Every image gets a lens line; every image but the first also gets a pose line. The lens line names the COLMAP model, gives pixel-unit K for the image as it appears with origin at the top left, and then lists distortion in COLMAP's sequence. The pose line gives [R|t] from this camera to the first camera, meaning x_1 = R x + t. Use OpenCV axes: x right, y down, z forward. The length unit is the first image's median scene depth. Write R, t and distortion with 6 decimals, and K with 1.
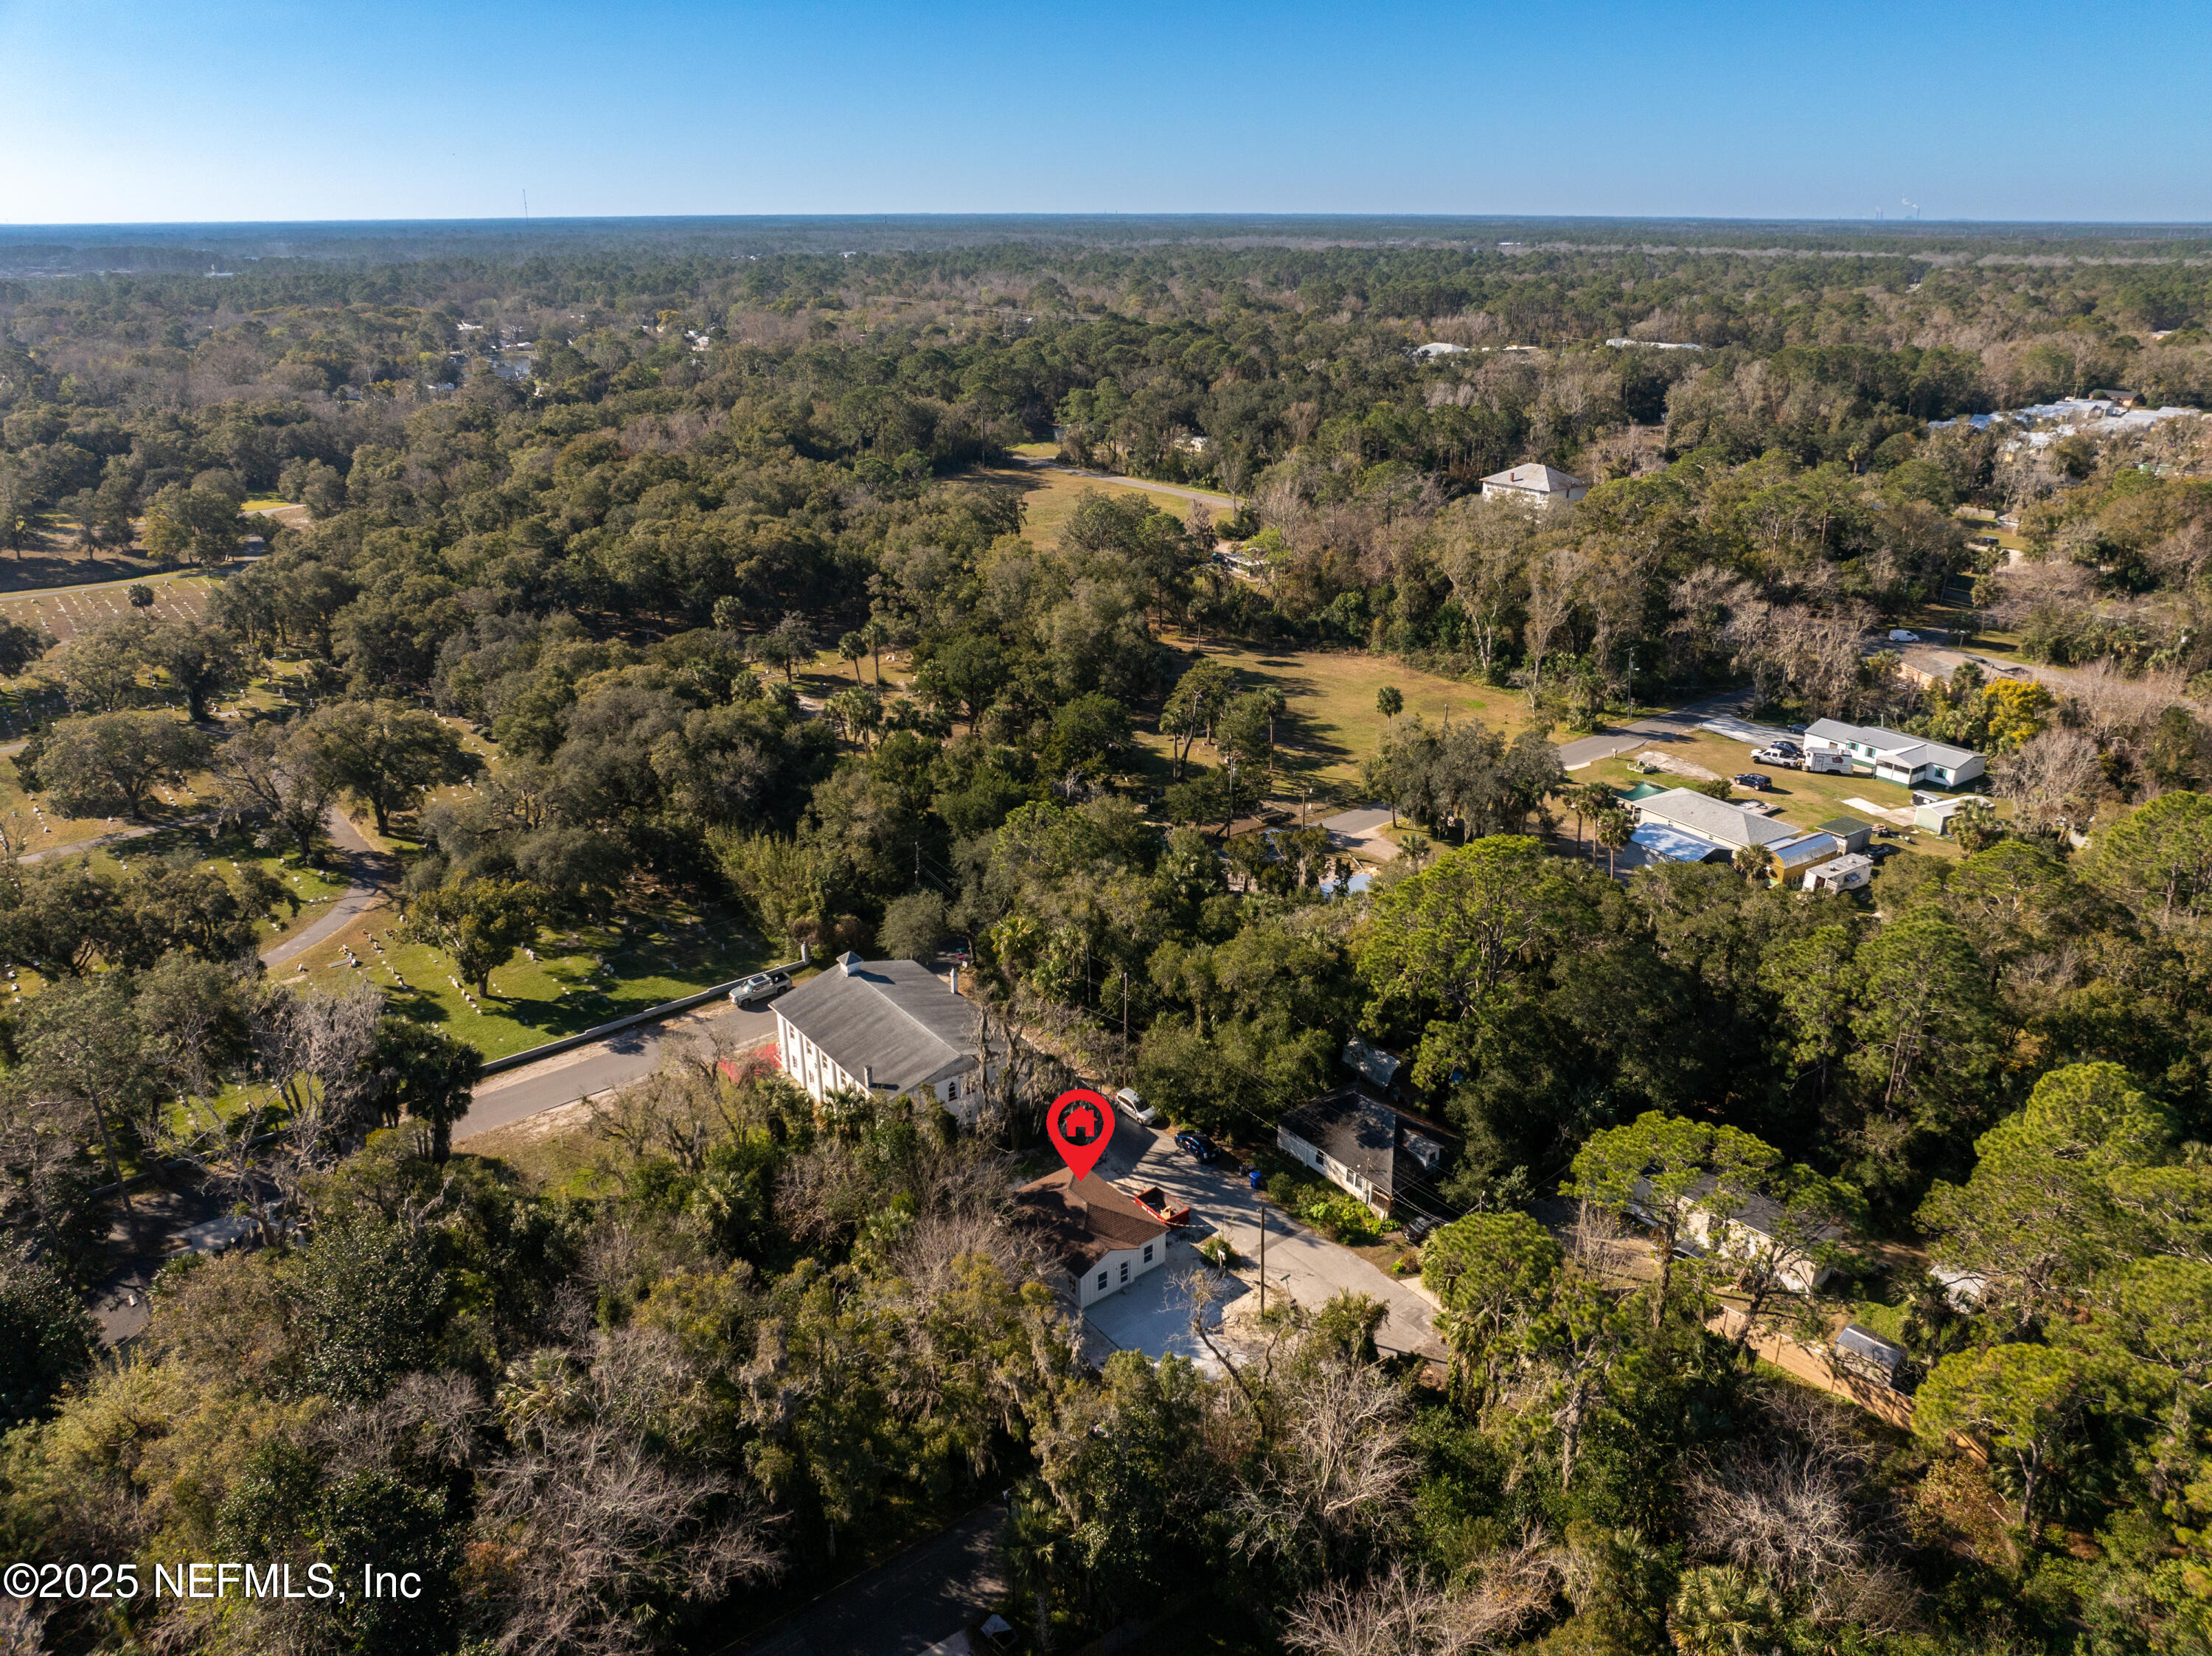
lens RADIAL K [[1558.4, 0, 1120.1], [0, 1558.4, 828.7], [0, 0, 1]] dist [-0.042557, 0.011561]
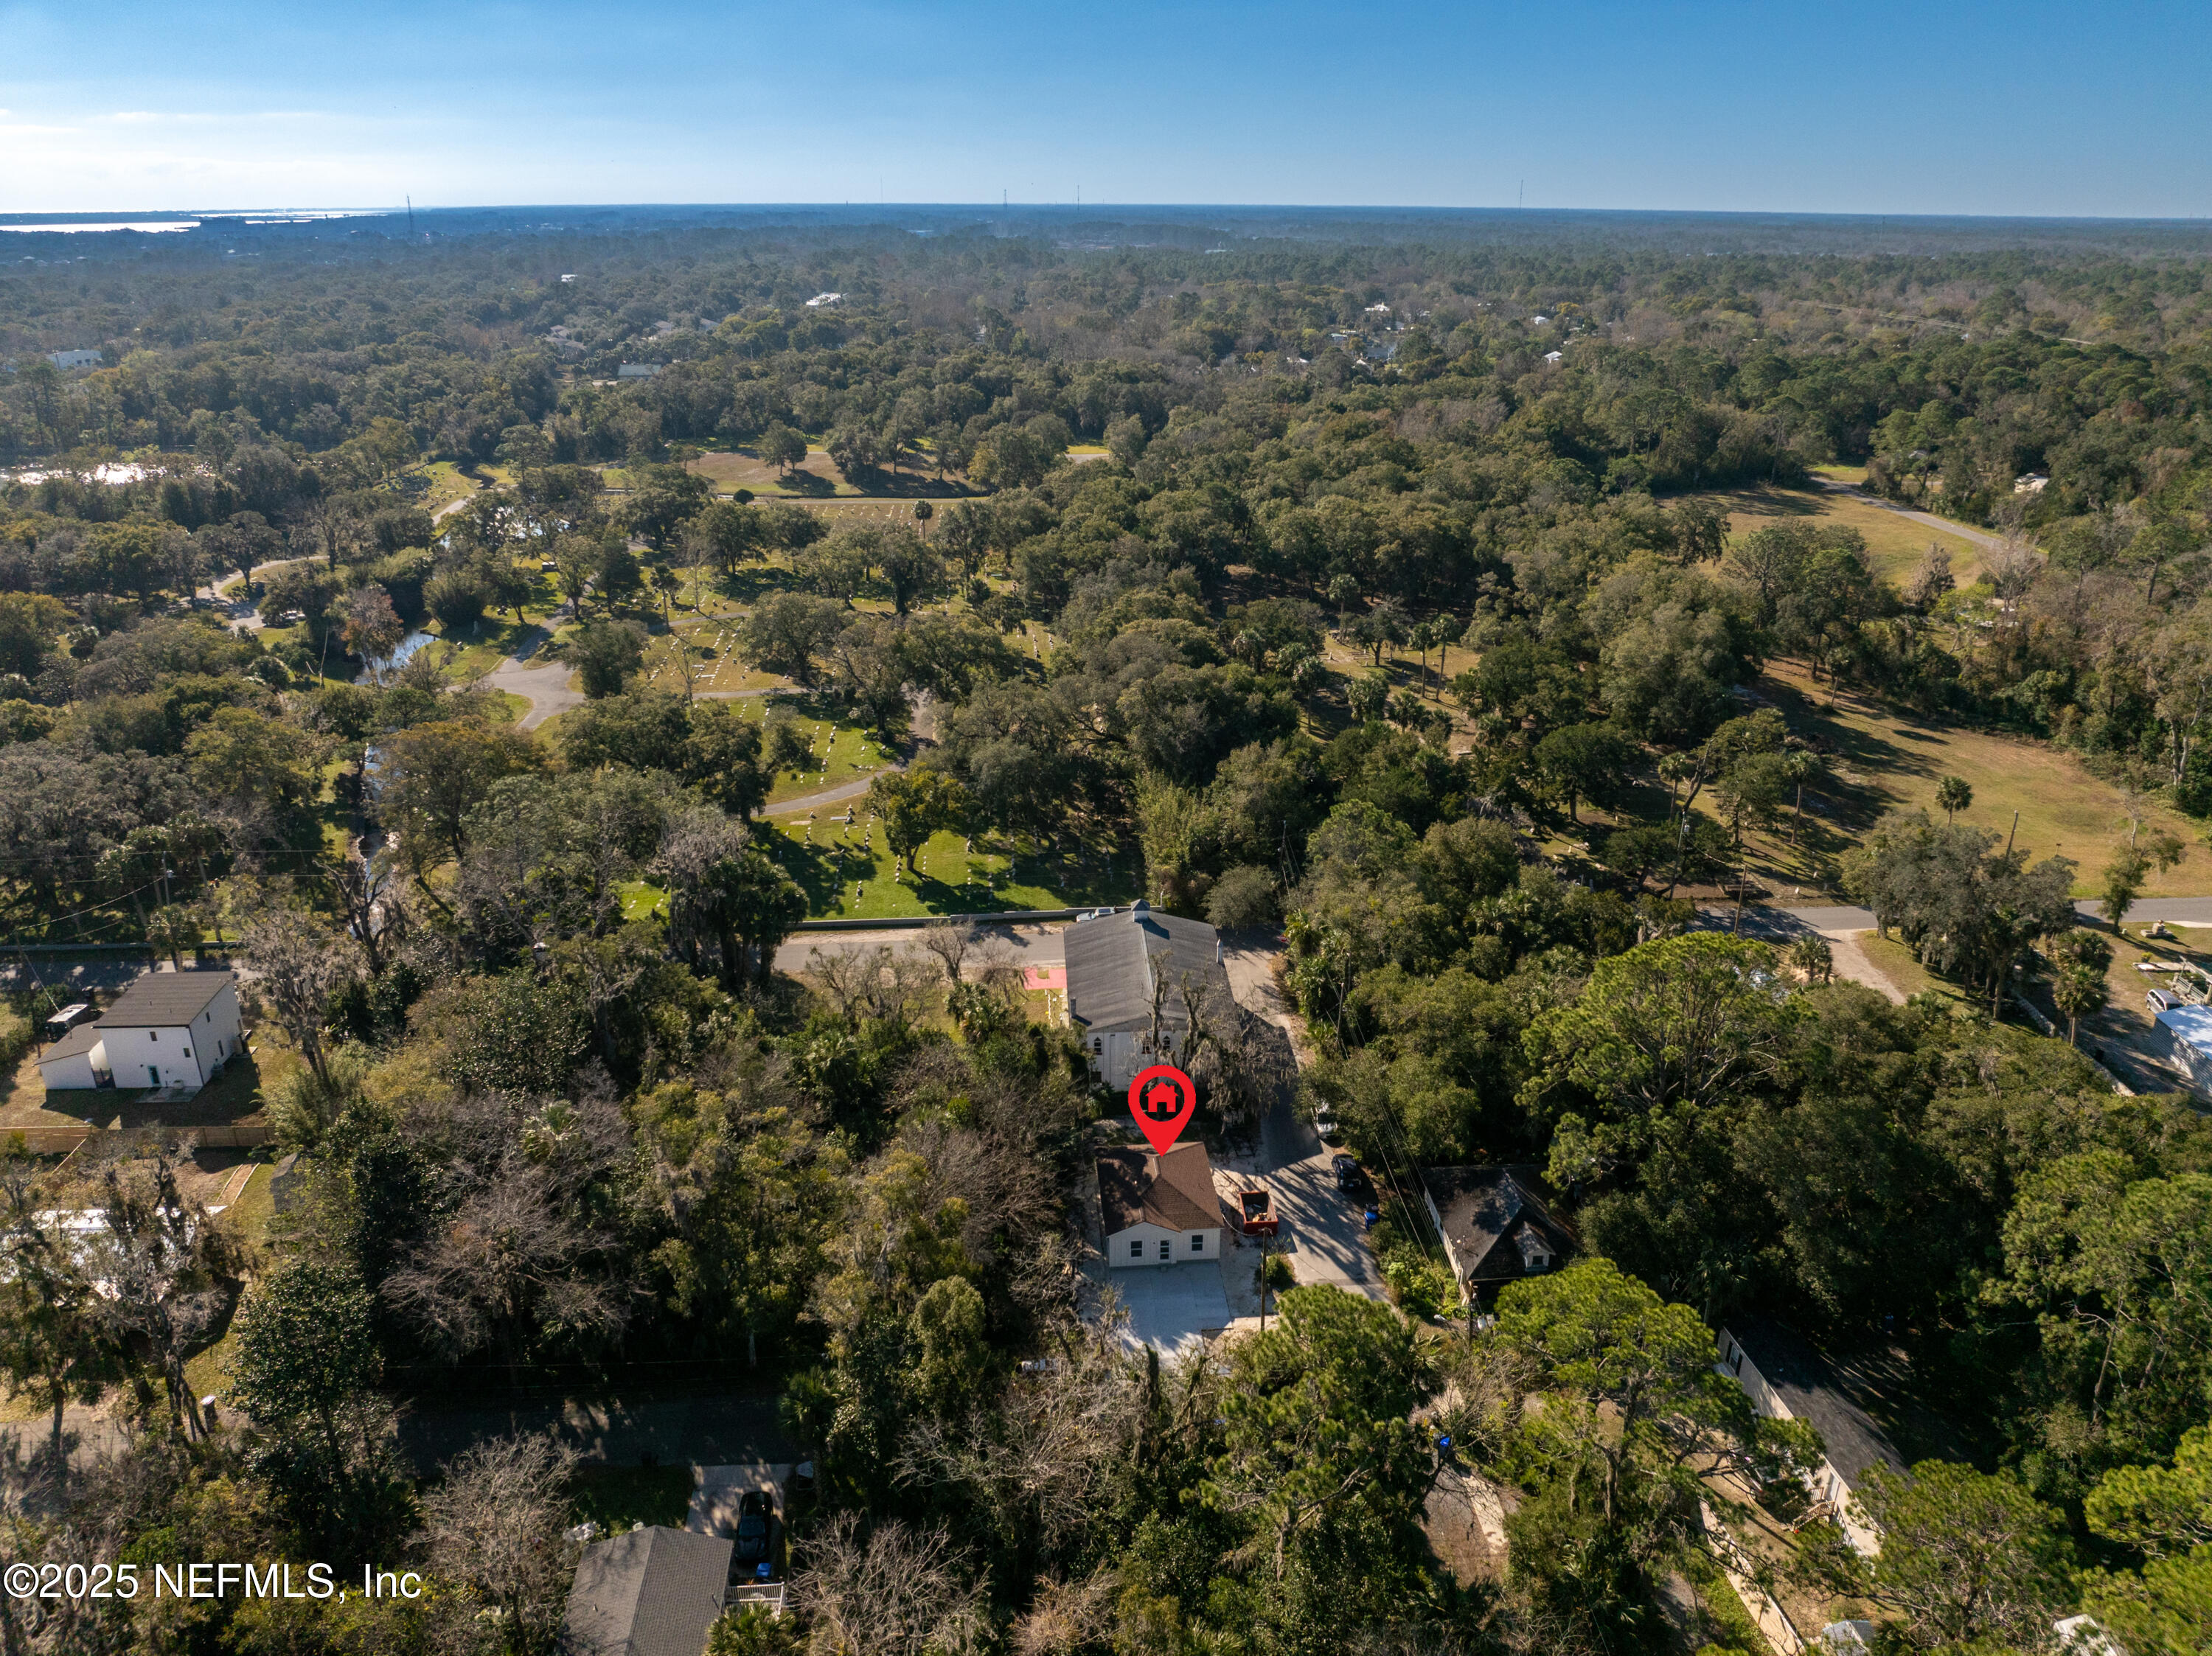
lens RADIAL K [[1558.4, 0, 1116.4], [0, 1558.4, 824.8], [0, 0, 1]] dist [-0.042557, 0.011561]
pose [[0.829999, 0.211948, -0.515926, 0.300303], [-0.210885, 0.975573, 0.061514, -0.027968], [0.516362, 0.057745, 0.854421, 0.069167]]
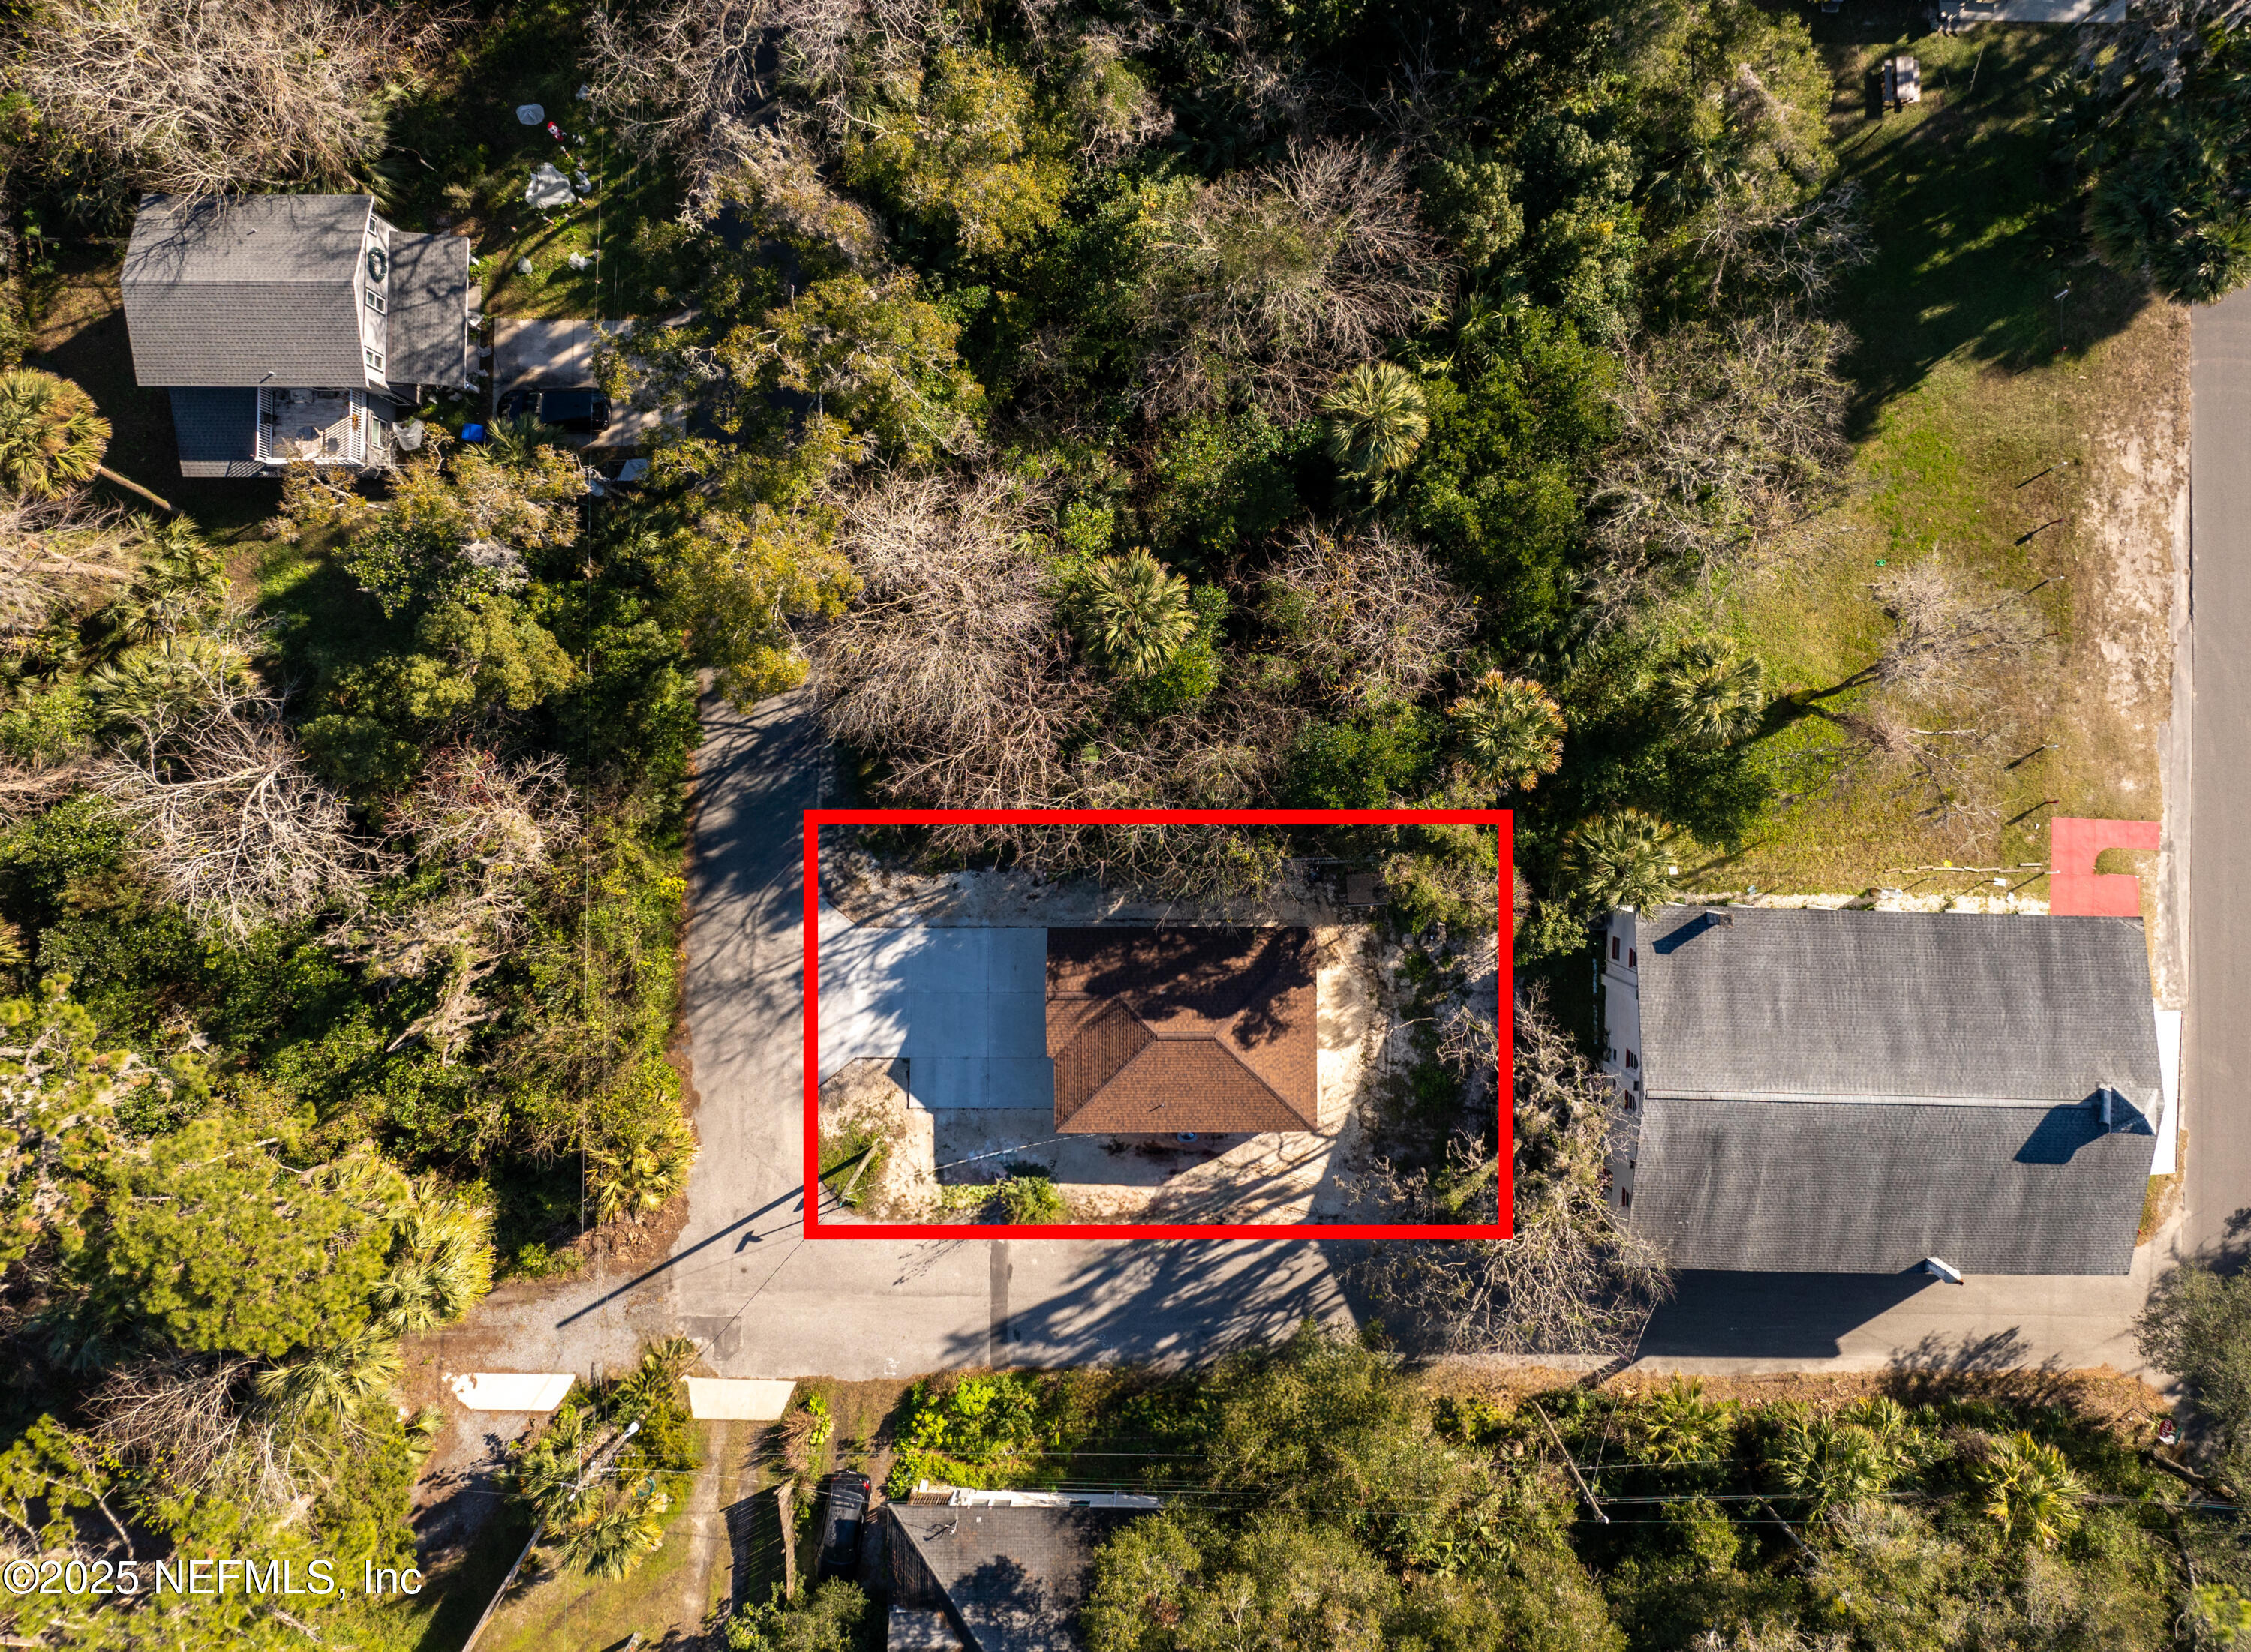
lens RADIAL K [[1585.7, 0, 1218.2], [0, 1585.7, 777.9], [0, 0, 1]] dist [-0.042557, 0.011561]
pose [[-0.629577, 0.776870, -0.010291, -0.070212], [-0.296086, -0.227660, 0.927634, -0.190911], [0.718308, 0.587063, 0.373350, 0.517387]]
